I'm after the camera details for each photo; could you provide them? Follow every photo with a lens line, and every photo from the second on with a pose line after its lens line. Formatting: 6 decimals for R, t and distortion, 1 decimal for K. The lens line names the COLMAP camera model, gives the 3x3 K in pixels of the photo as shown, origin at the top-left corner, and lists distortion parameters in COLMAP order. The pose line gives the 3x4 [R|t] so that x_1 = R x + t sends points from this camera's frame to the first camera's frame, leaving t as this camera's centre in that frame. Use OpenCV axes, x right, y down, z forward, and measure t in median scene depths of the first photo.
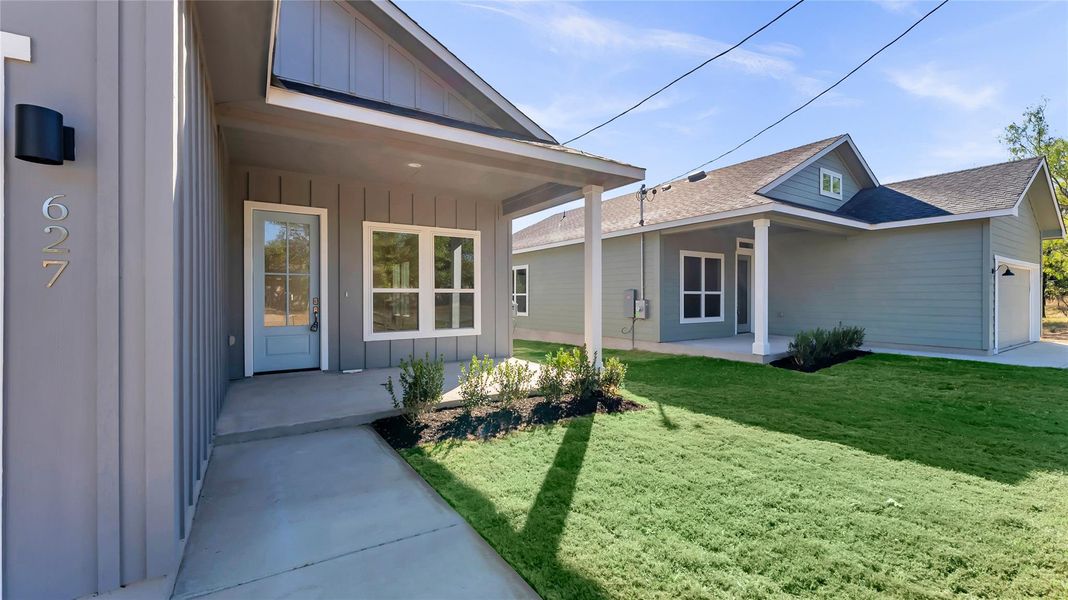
lens RADIAL K [[424.7, 0, 523.4], [0, 424.7, 301.5], [0, 0, 1]] dist [0.001459, 0.000099]
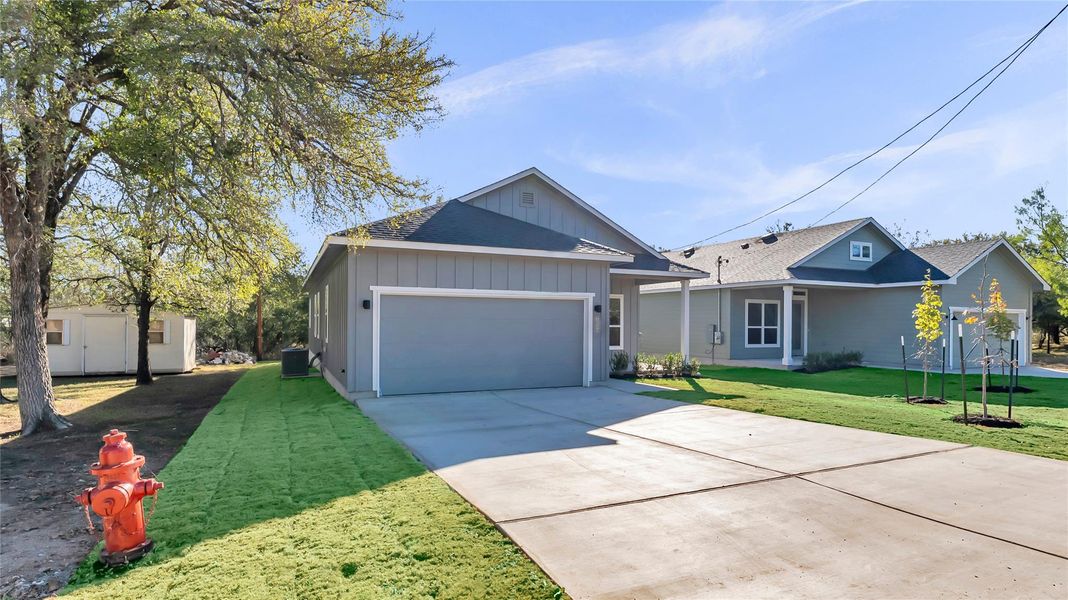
lens RADIAL K [[428.2, 0, 543.0], [0, 428.2, 306.8], [0, 0, 1]] dist [-0.001545, -0.000027]
pose [[0.987187, 0.006858, -0.159420, -0.100478], [-0.014581, 0.998773, -0.047328, -0.010731], [0.158900, 0.049046, 0.986076, -0.619795]]
